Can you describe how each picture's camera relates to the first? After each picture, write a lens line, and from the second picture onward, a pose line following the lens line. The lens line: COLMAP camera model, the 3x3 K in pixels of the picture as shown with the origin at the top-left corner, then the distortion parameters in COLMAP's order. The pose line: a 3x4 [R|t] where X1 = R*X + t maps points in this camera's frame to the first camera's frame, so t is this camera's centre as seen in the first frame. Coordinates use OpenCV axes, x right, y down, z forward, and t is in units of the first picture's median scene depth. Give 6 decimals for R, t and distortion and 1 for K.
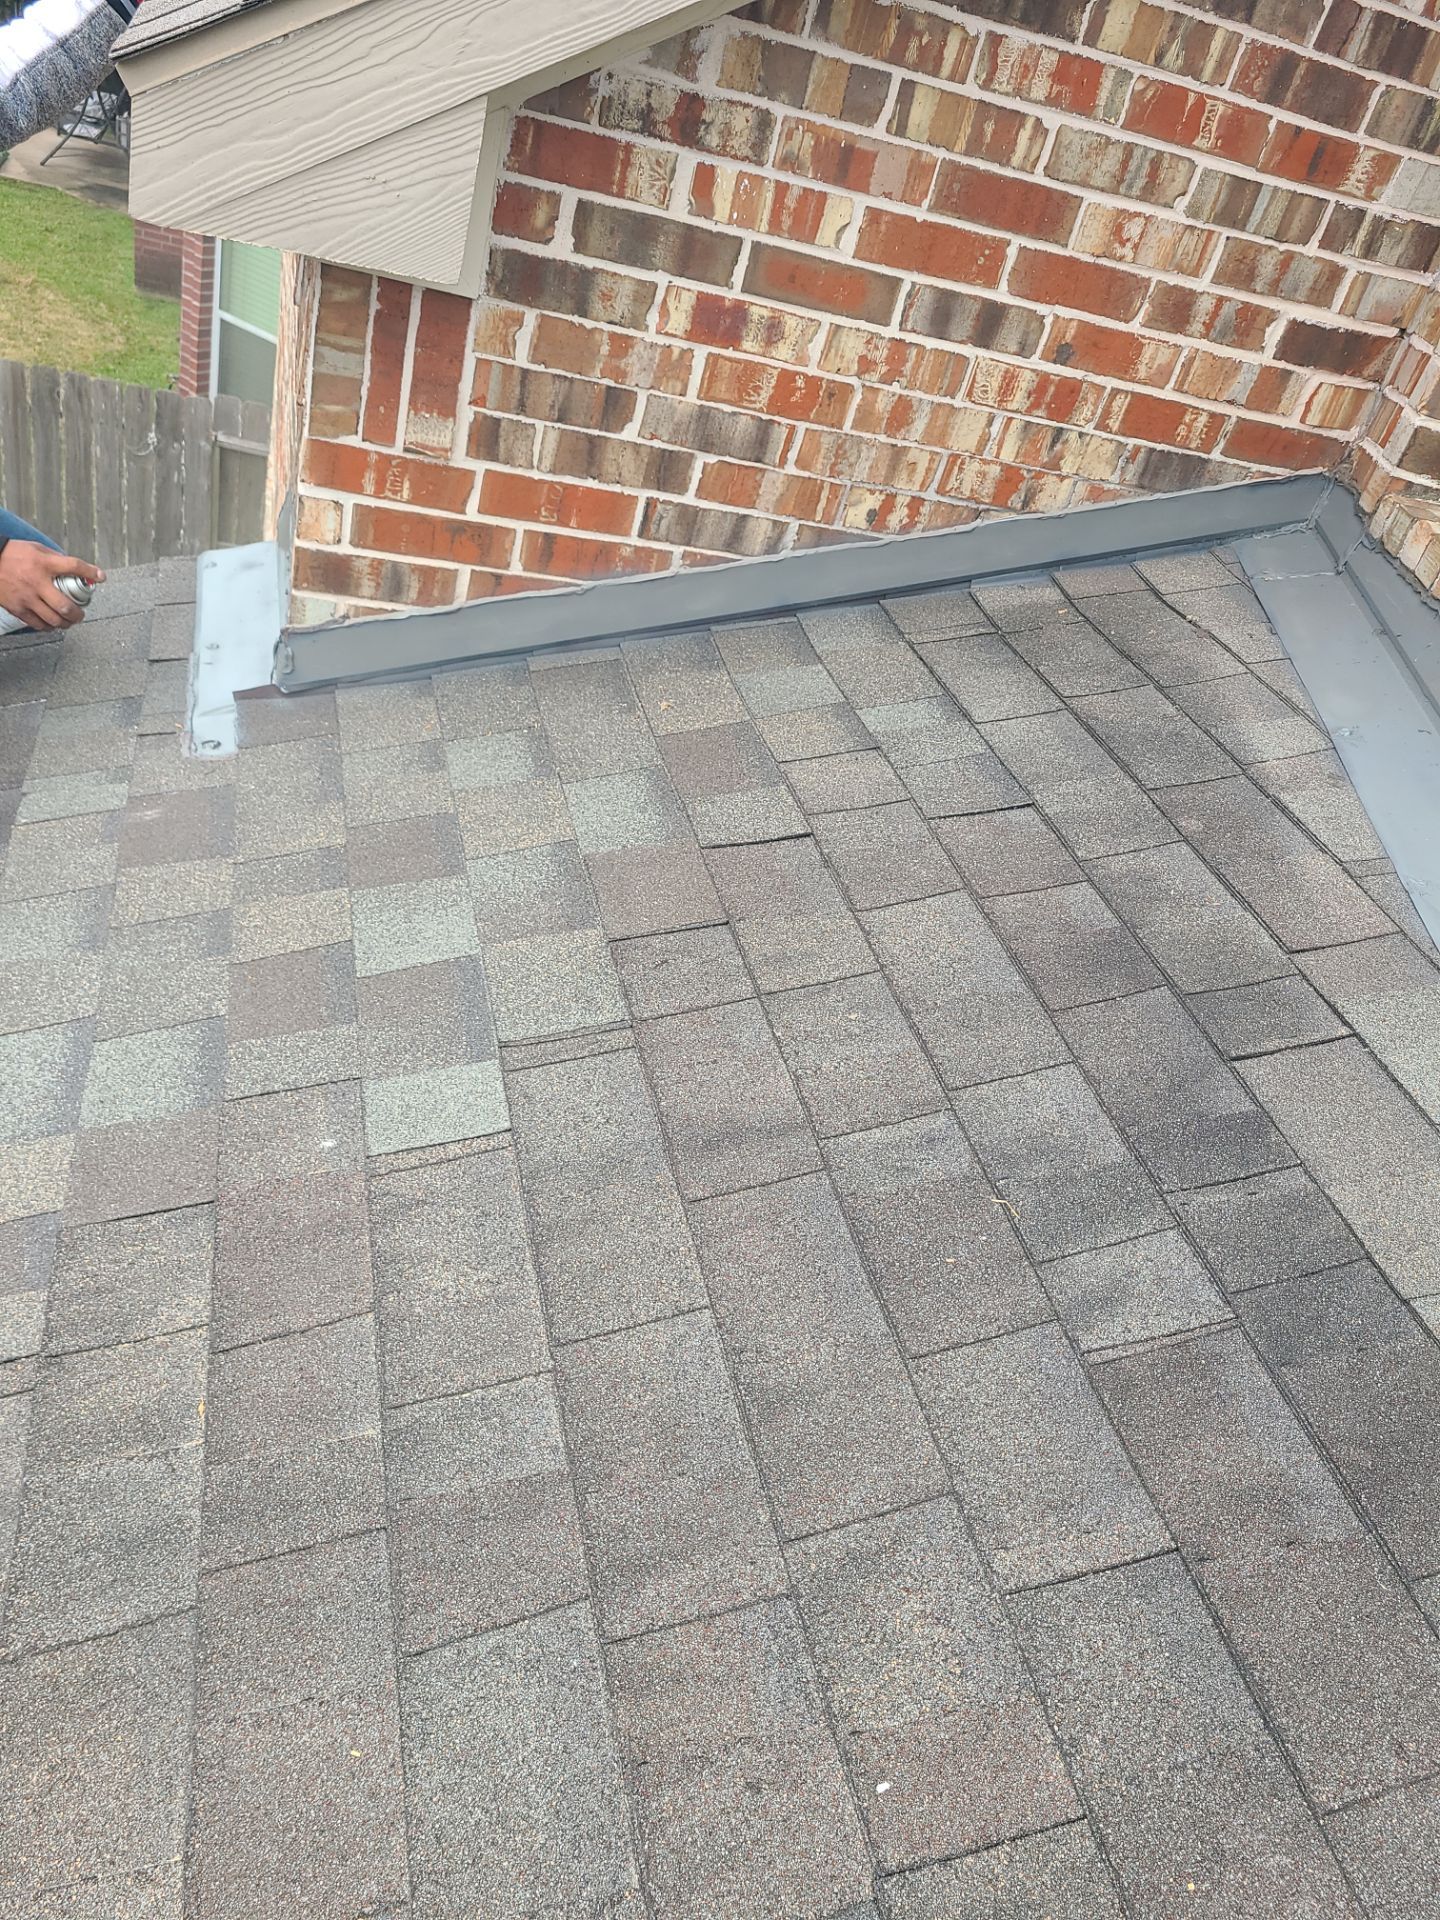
lens RADIAL K [[1441.6, 0, 740.6], [0, 1441.6, 932.0], [0, 0, 1]] dist [0.042453, -0.034123]
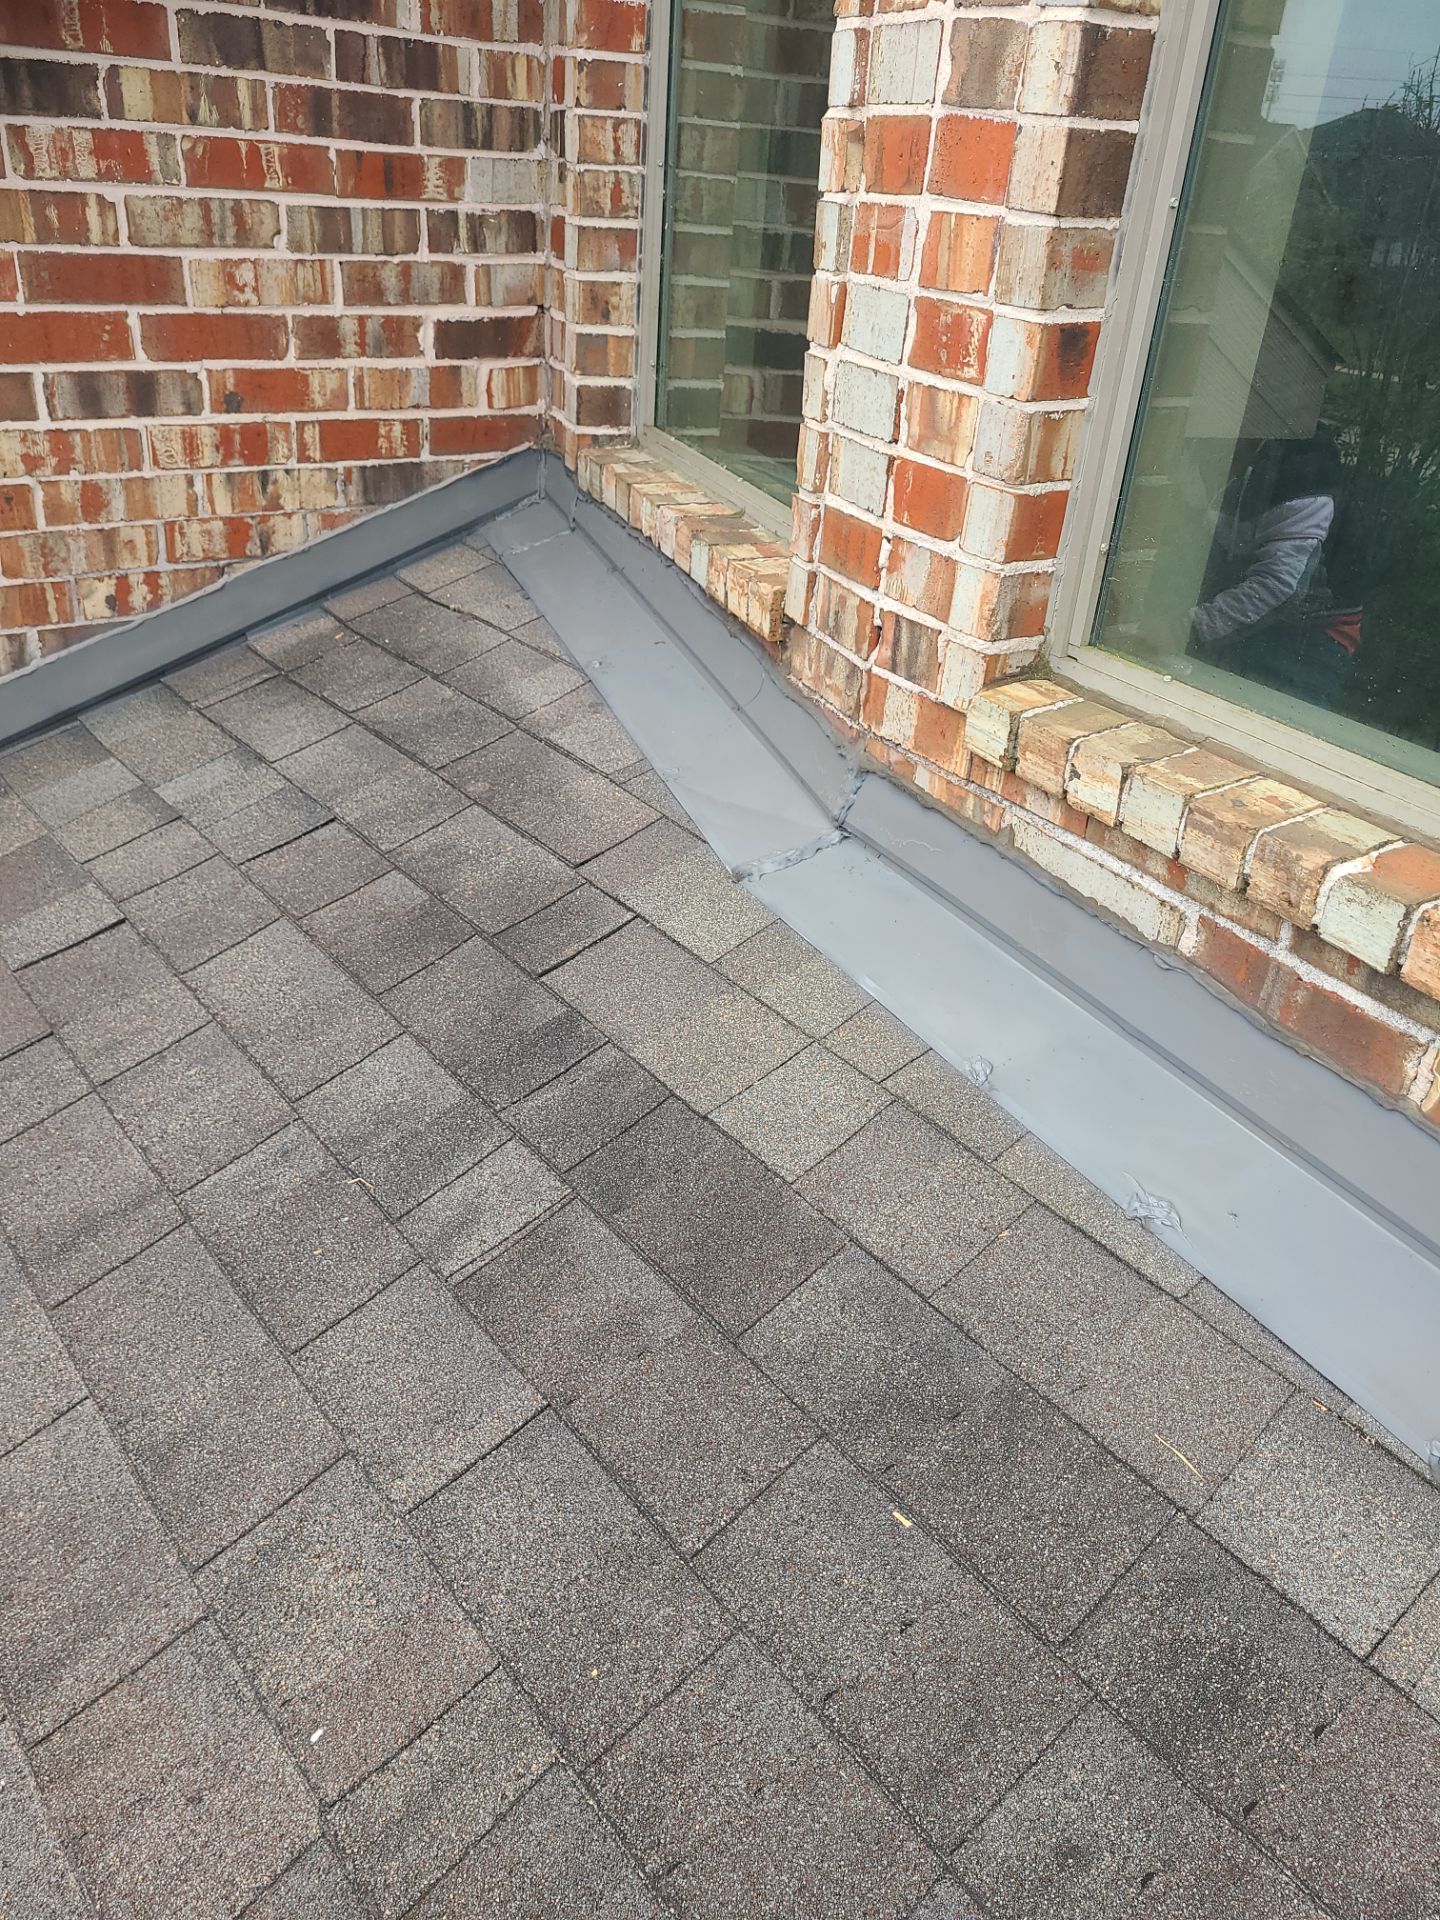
lens RADIAL K [[1441.6, 0, 740.6], [0, 1441.6, 932.0], [0, 0, 1]] dist [0.042453, -0.034123]
pose [[0.895608, -0.353030, 0.270657, 0.139616], [0.360360, 0.932508, 0.023874, 0.062443], [-0.260818, 0.076153, 0.962380, -0.066357]]
